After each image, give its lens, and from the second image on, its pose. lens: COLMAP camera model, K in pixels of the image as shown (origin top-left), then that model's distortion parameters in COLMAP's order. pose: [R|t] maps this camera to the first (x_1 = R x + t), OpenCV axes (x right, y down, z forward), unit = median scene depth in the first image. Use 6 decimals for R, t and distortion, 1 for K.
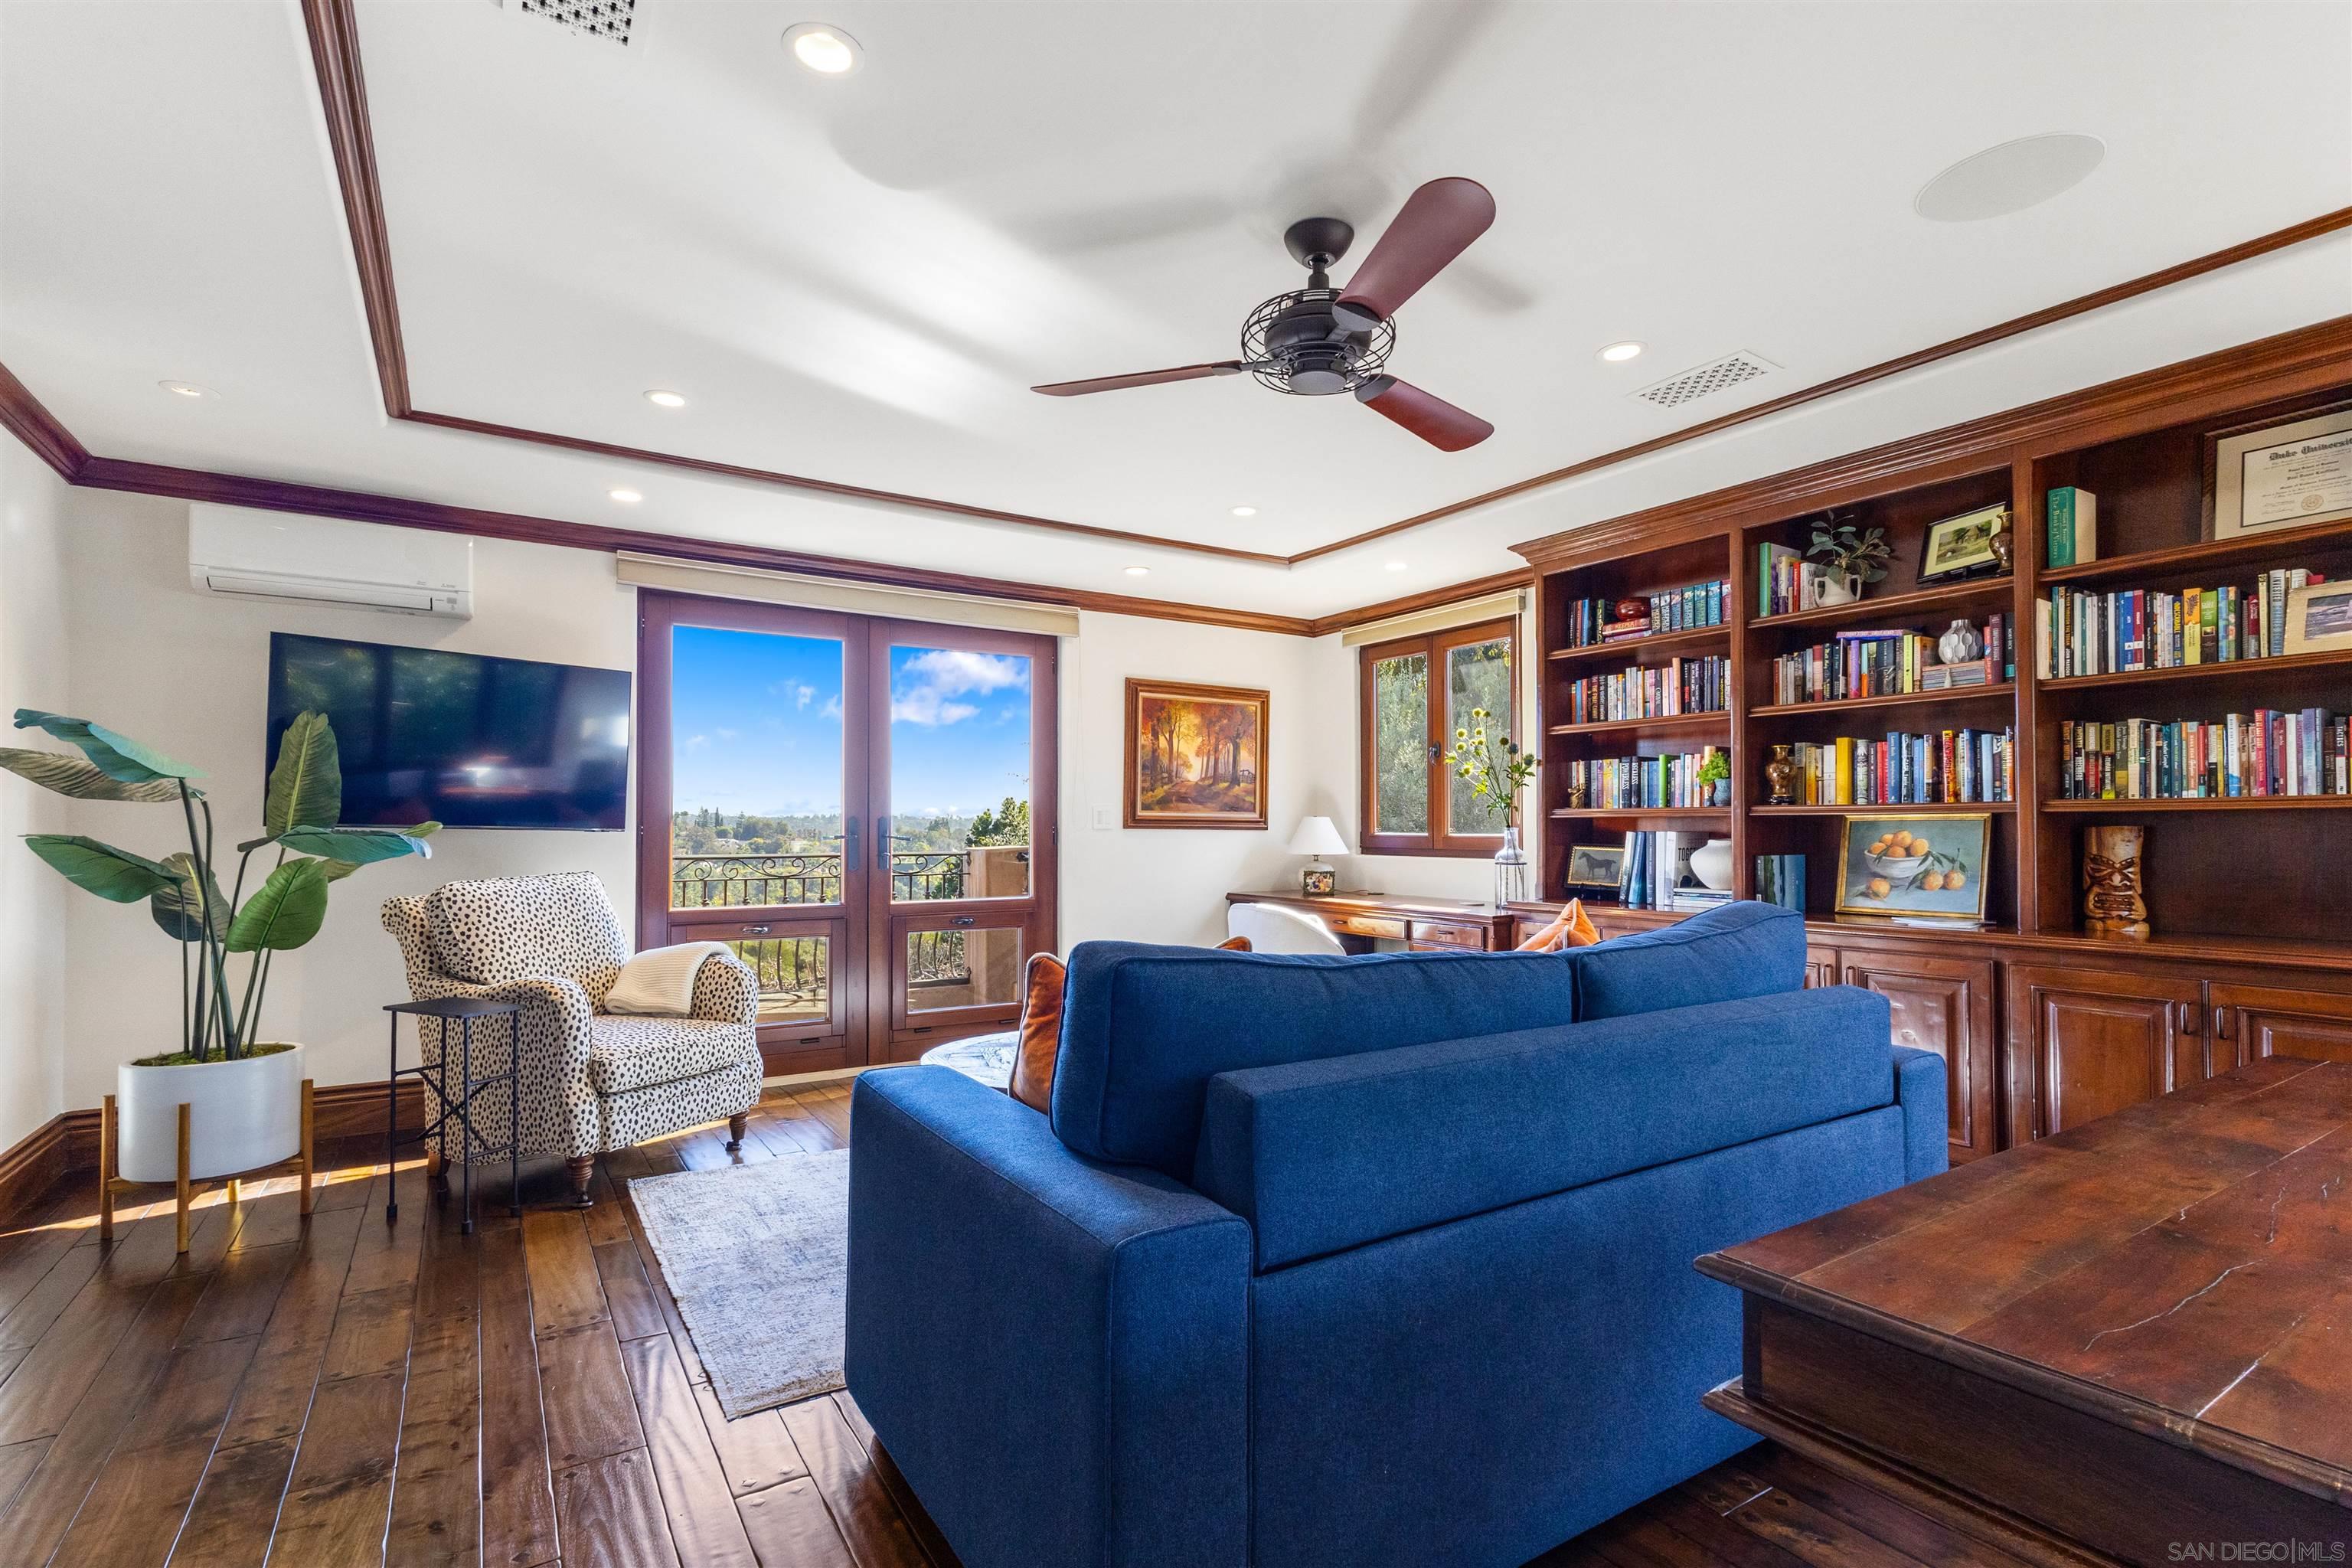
lens RADIAL K [[1092.5, 0, 1162.9], [0, 1092.5, 807.2], [0, 0, 1]] dist [0.005454, 0.000249]
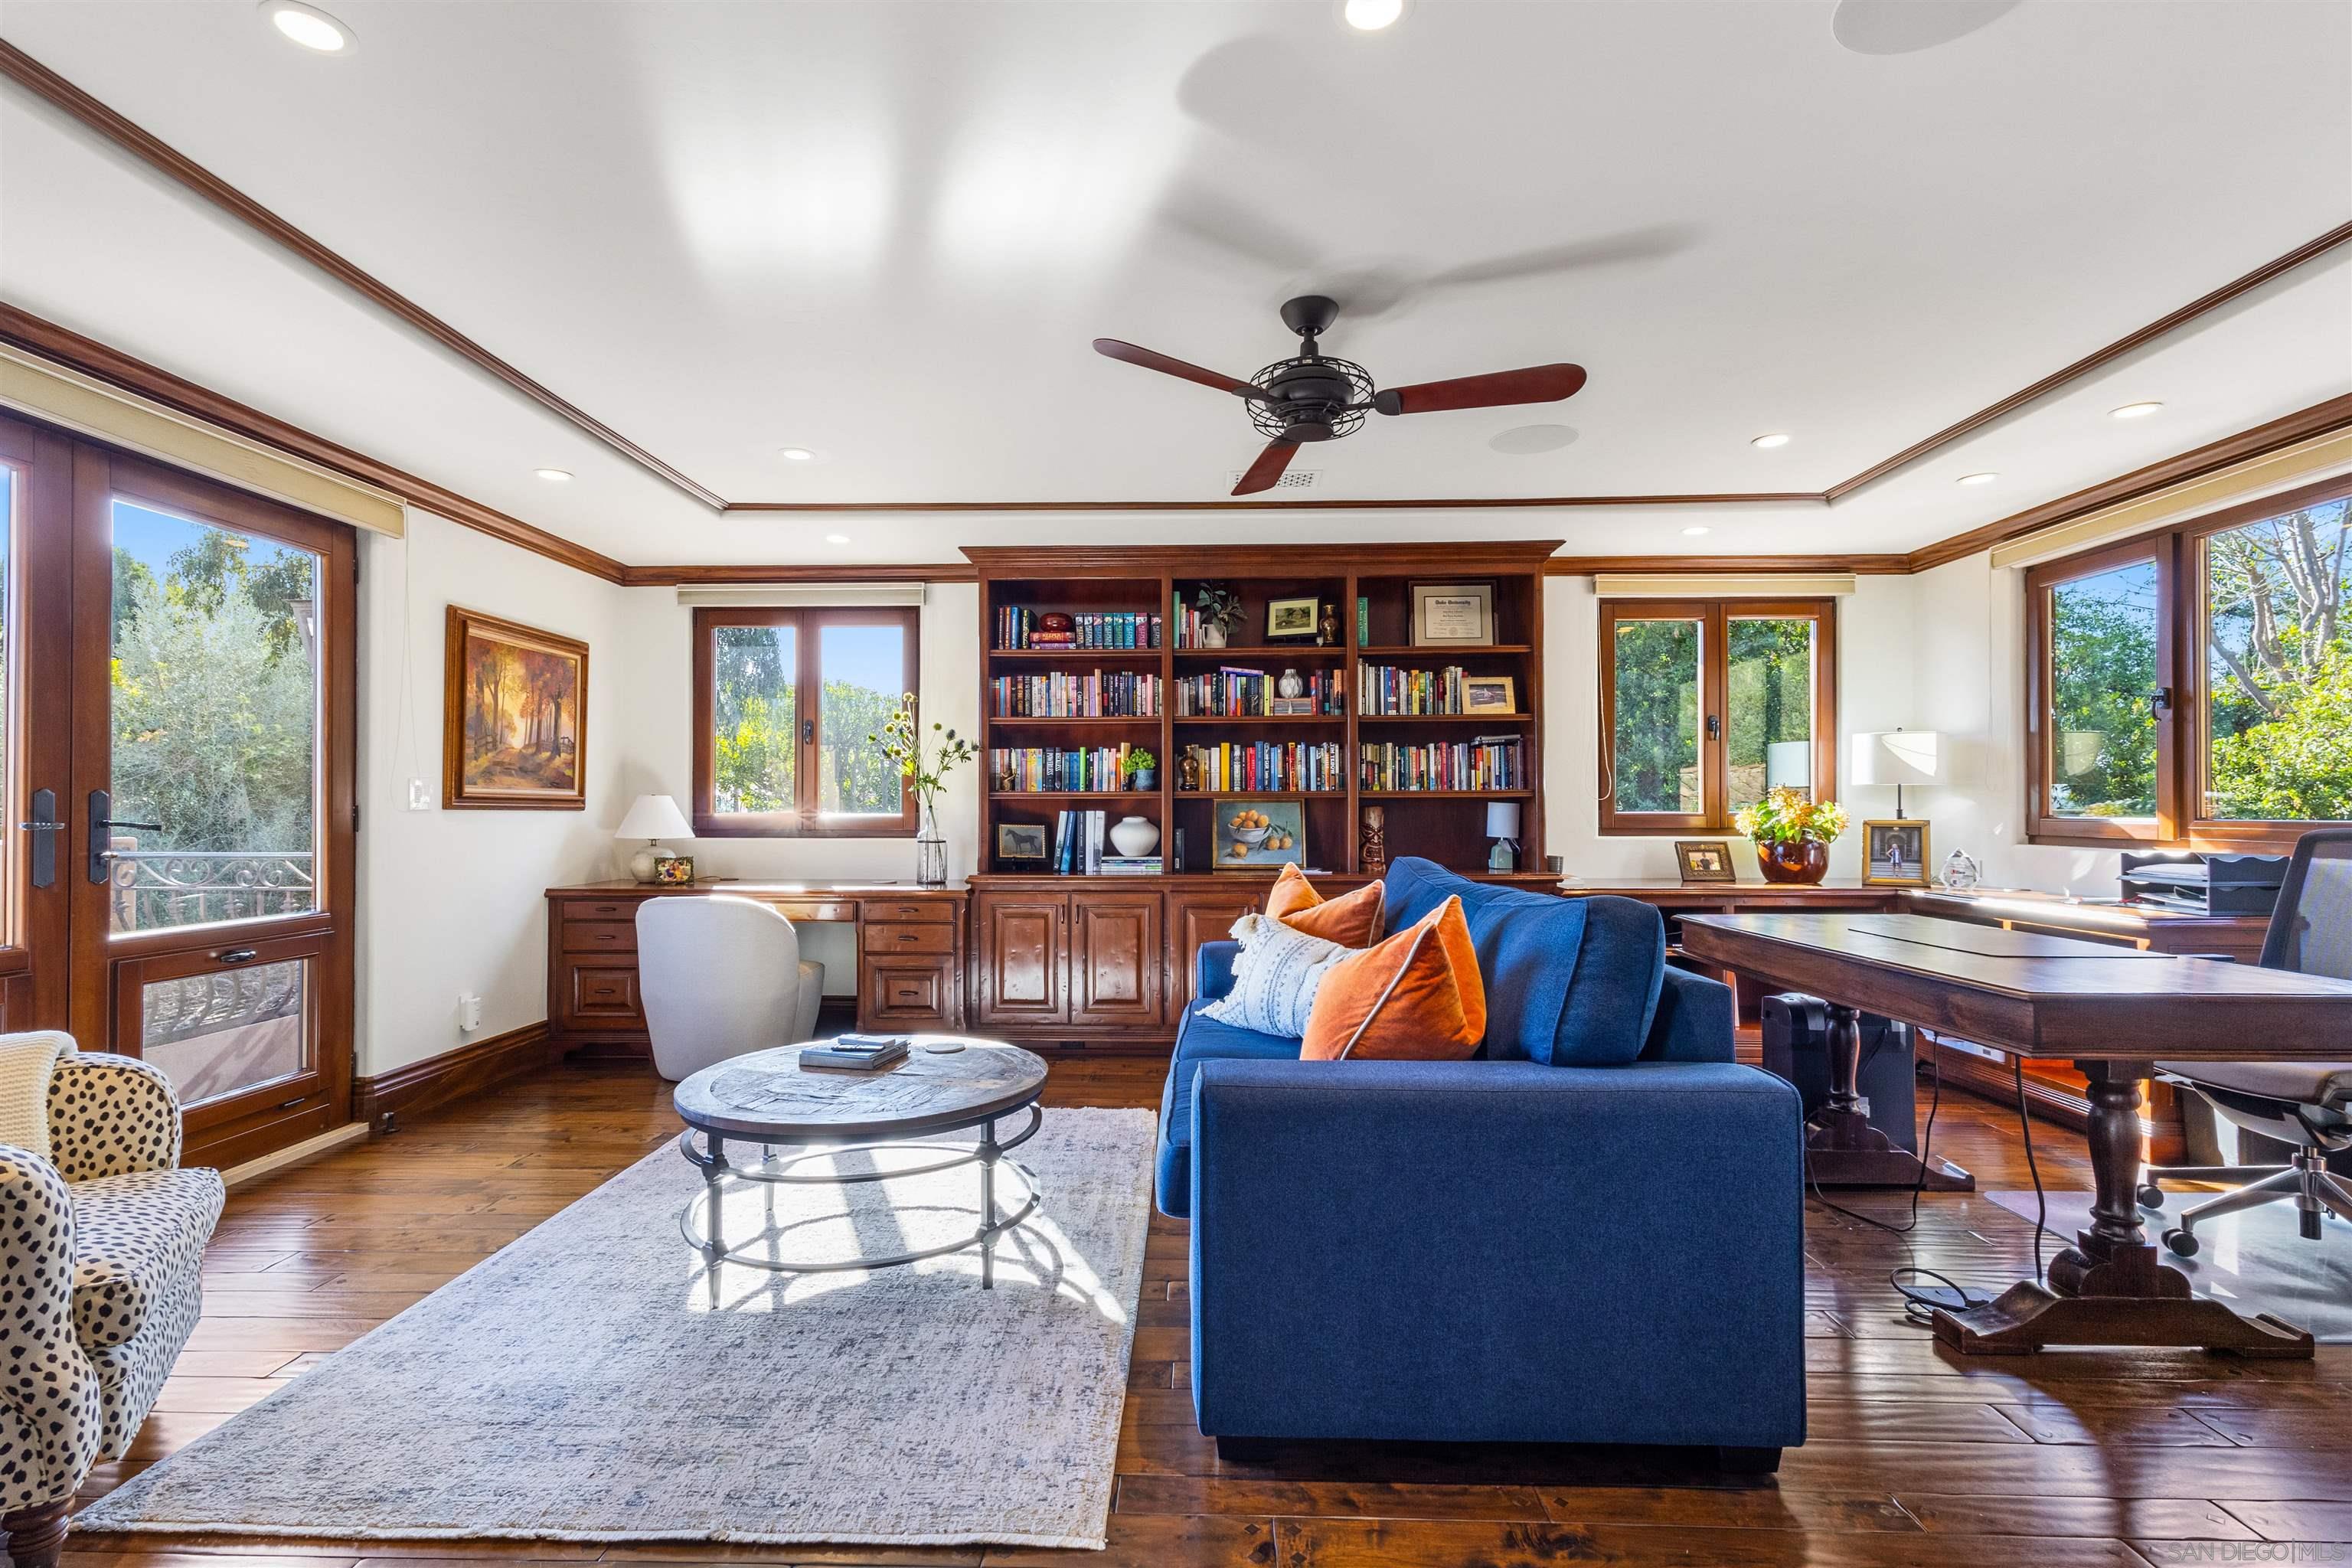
lens RADIAL K [[1092.5, 0, 1162.5], [0, 1092.5, 791.0], [0, 0, 1]] dist [0.005454, 0.000249]
pose [[0.561325, 0.011391, 0.827517, -0.503420], [-0.015162, 0.999879, -0.003478, 0.003155], [-0.827457, -0.010595, 0.561430, 0.251382]]
